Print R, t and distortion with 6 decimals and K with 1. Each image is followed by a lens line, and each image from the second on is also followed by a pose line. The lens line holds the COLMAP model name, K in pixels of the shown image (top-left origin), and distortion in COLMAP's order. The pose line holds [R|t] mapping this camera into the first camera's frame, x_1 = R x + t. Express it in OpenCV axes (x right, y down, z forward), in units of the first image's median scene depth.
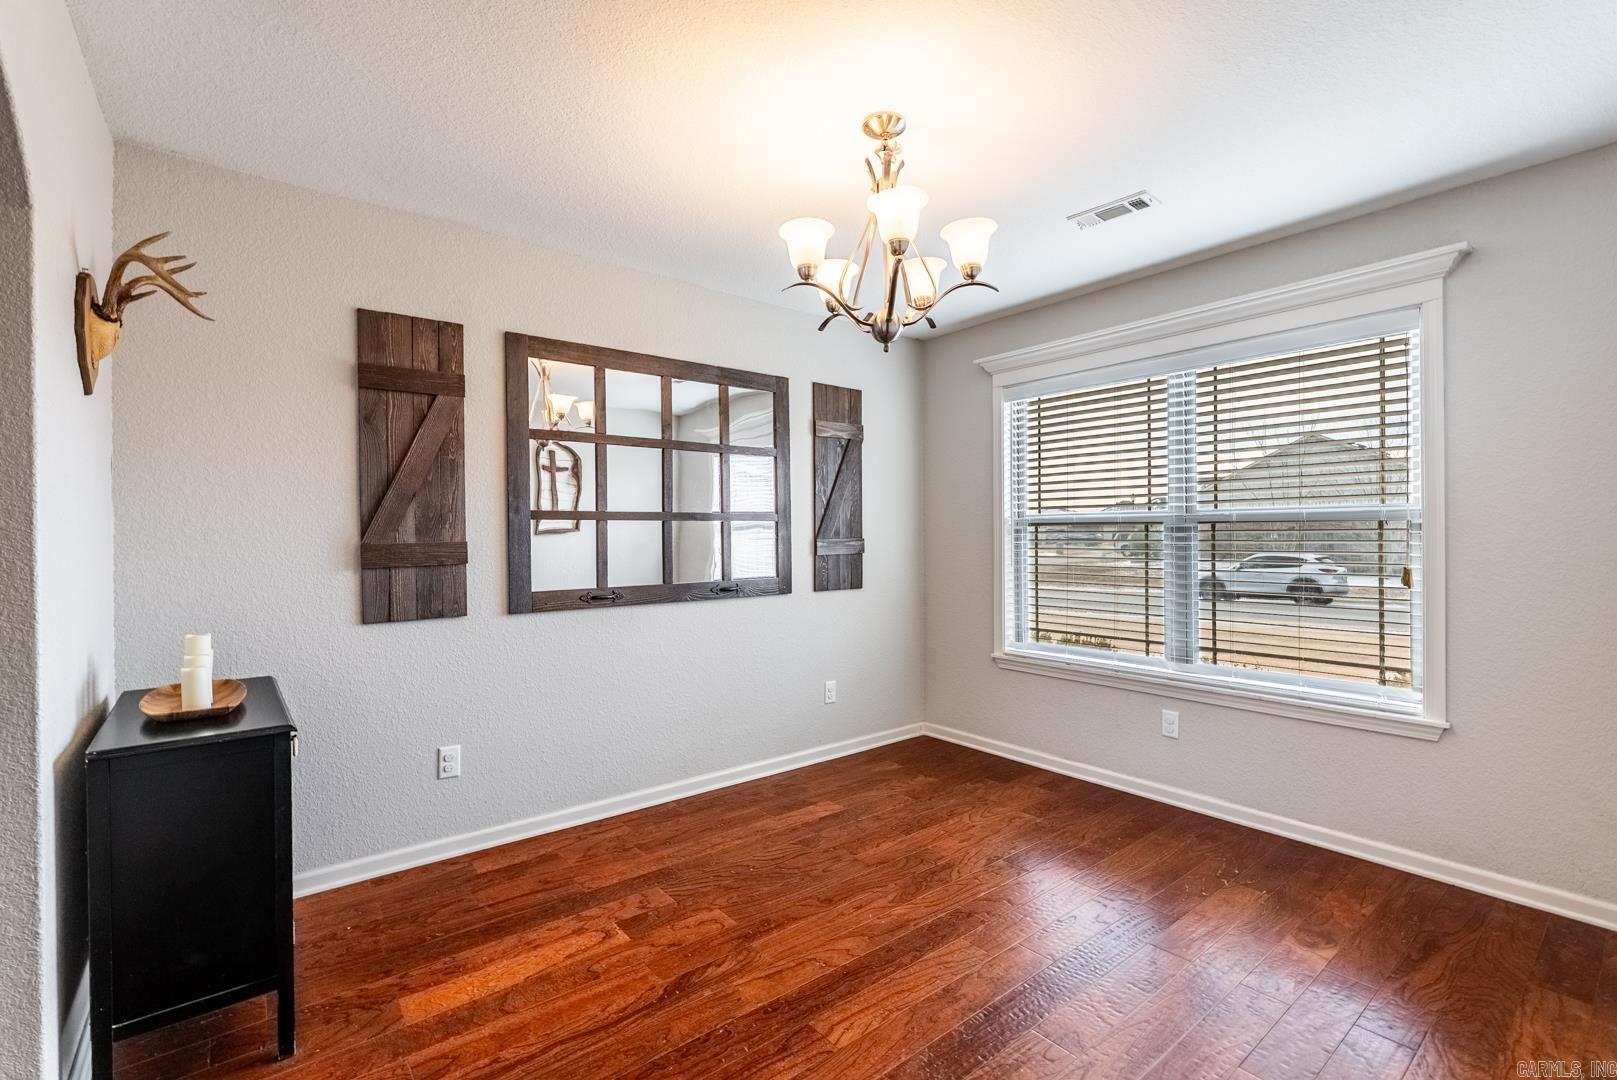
lens RADIAL K [[720.4, 0, 811.3], [0, 720.4, 535.3], [0, 0, 1]] dist [-0.006988, 0.001819]
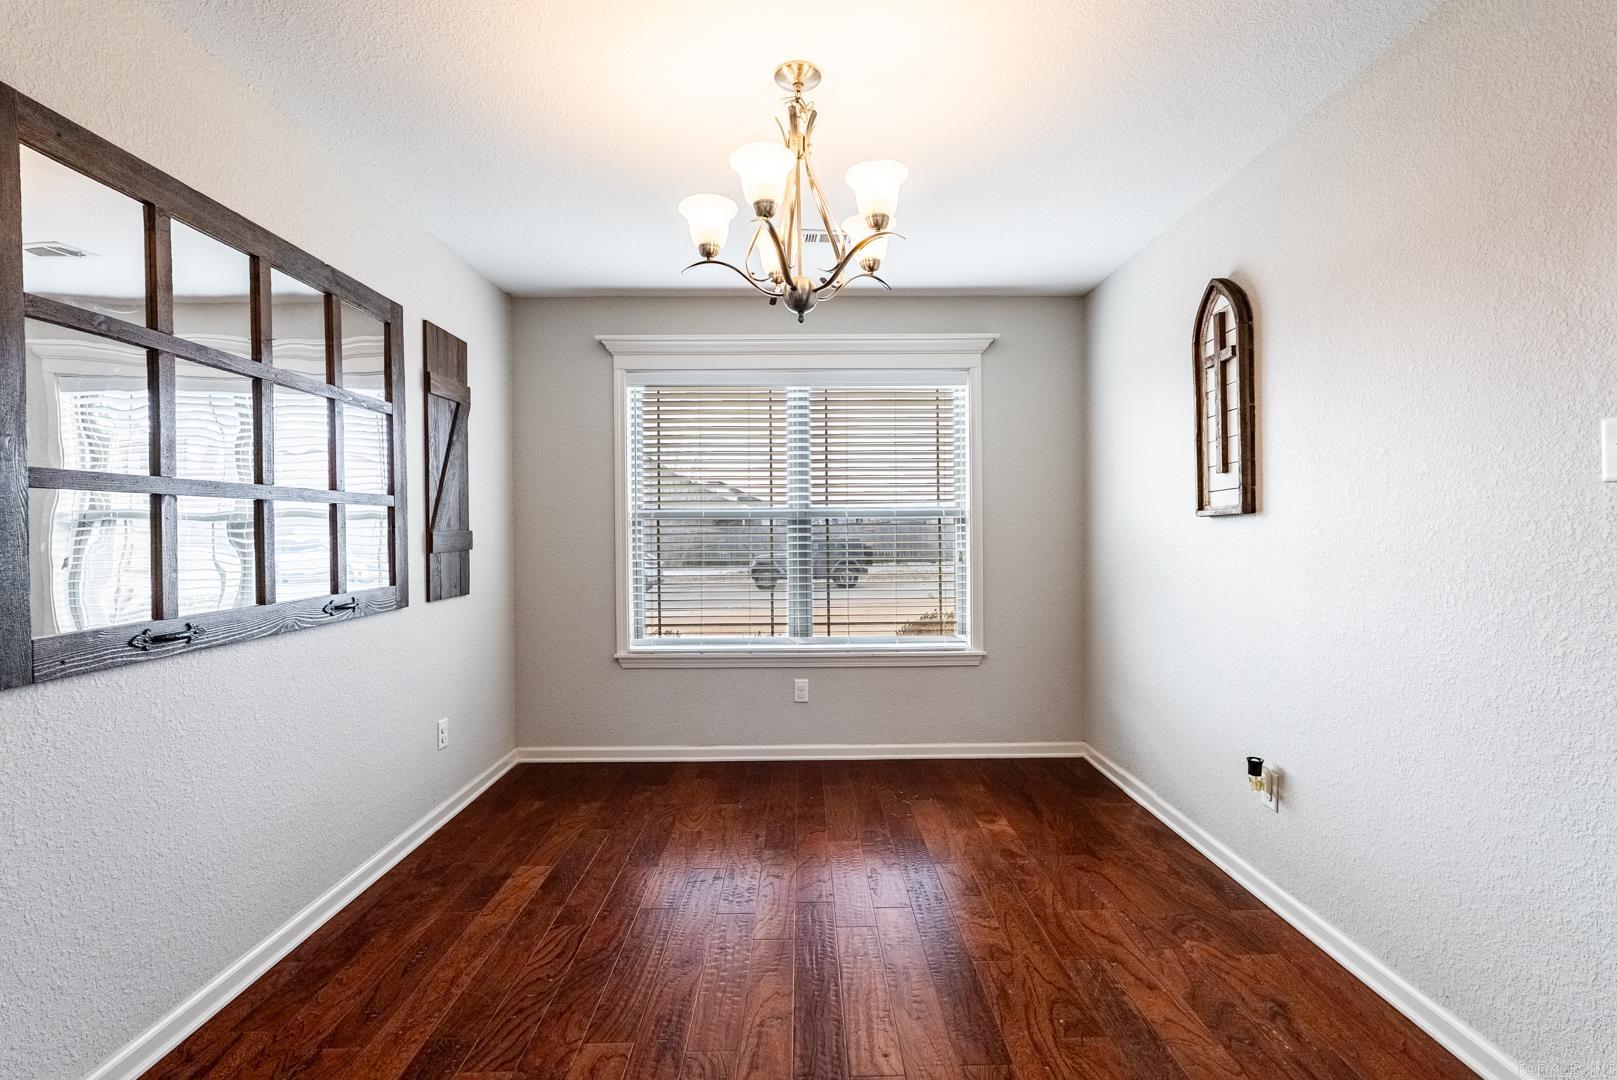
lens RADIAL K [[720.4, 0, 807.1], [0, 720.4, 537.5], [0, 0, 1]] dist [-0.006988, 0.001819]
pose [[0.613048, -0.007161, 0.790014, -0.405861], [0.002646, 0.999972, 0.007011, 0.008319], [-0.790042, -0.002208, 0.613049, 0.283814]]
